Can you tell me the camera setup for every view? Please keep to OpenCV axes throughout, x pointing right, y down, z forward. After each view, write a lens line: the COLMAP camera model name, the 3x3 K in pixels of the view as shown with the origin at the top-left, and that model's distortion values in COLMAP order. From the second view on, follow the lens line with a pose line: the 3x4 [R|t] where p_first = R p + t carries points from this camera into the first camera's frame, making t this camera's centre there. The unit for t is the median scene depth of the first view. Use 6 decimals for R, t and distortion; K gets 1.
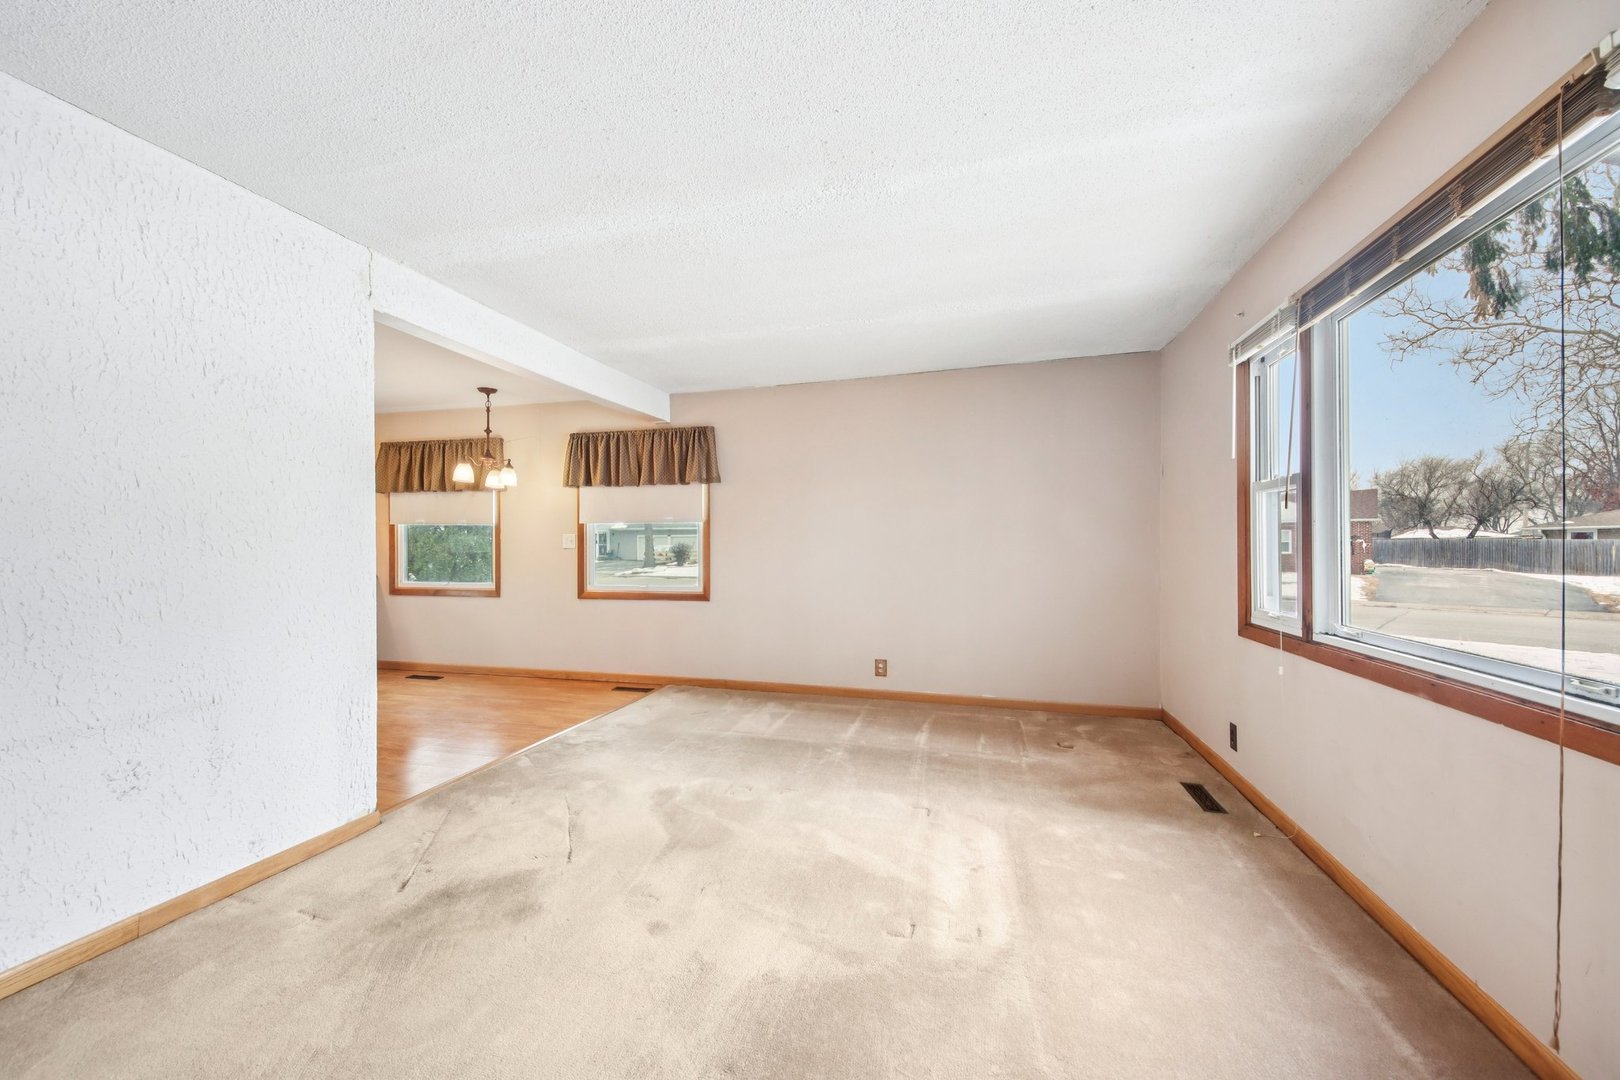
lens RADIAL K [[605.9, 0, 807.4], [0, 605.9, 544.5], [0, 0, 1]] dist [0.034876, -0.000073]
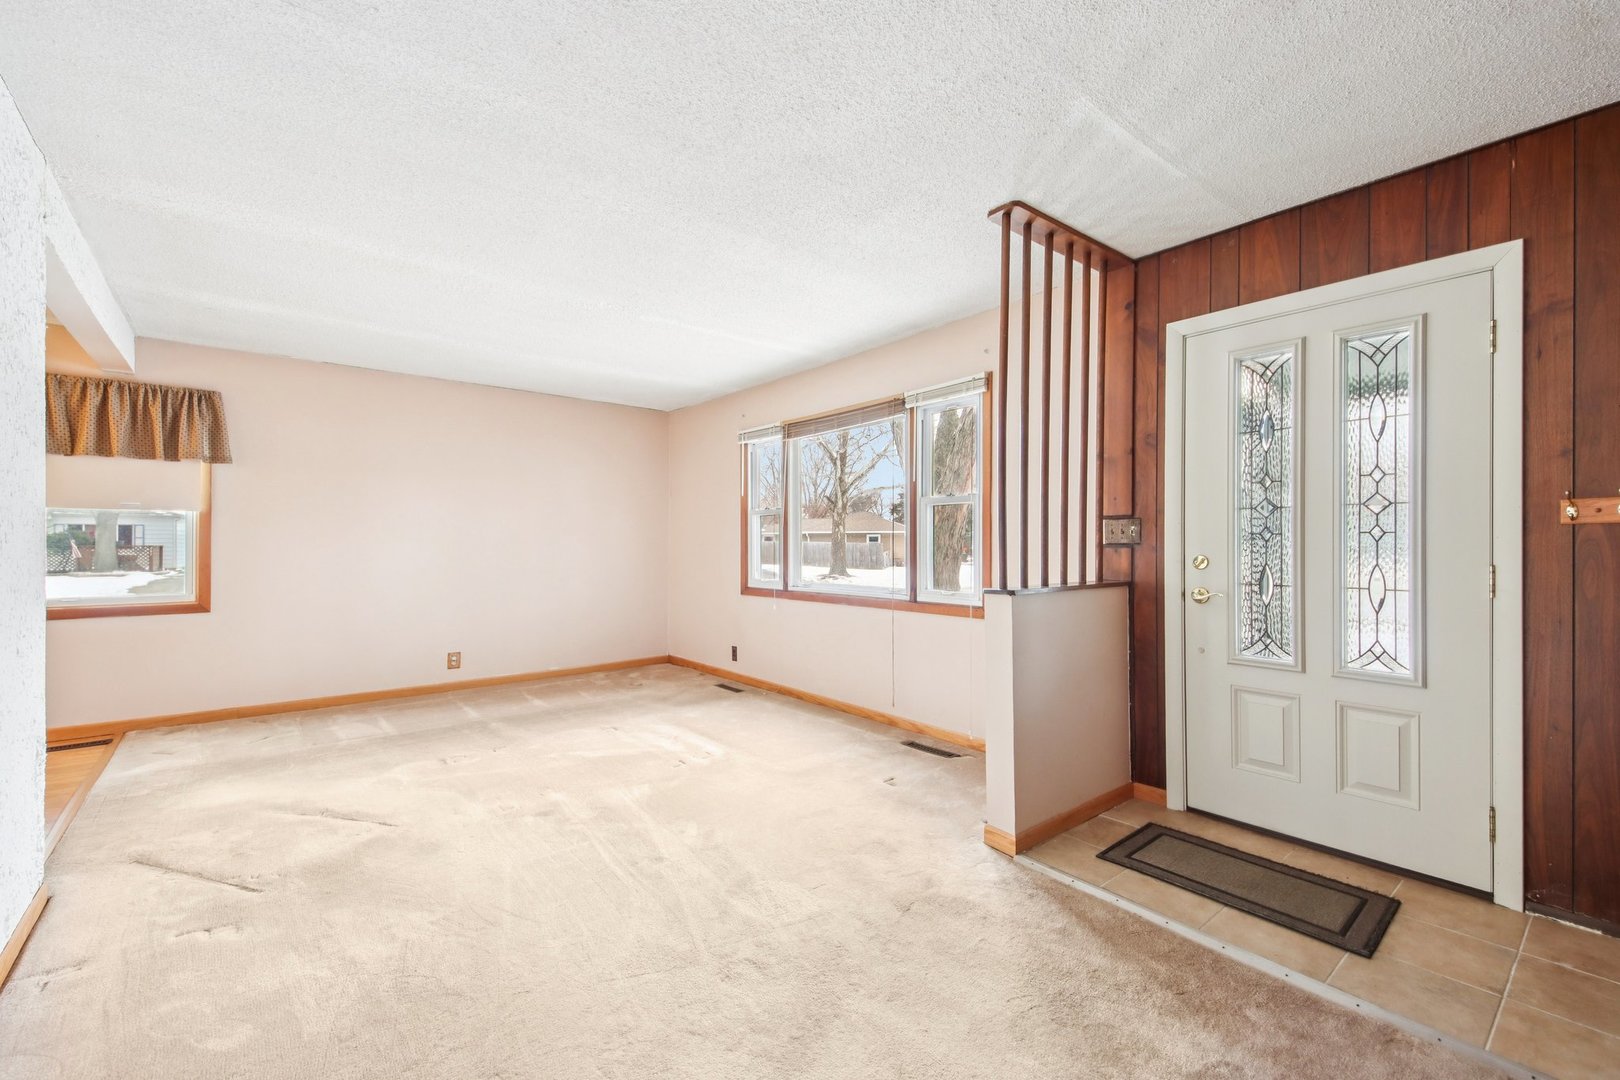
lens RADIAL K [[682.2, 0, 811.4], [0, 682.2, 540.0], [0, 0, 1]] dist [0.000360, -0.000024]
pose [[0.548278, 0.010722, 0.836227, -0.809636], [-0.005944, 0.999943, -0.008924, 0.004684], [-0.836275, -0.000078, 0.548310, -0.241070]]
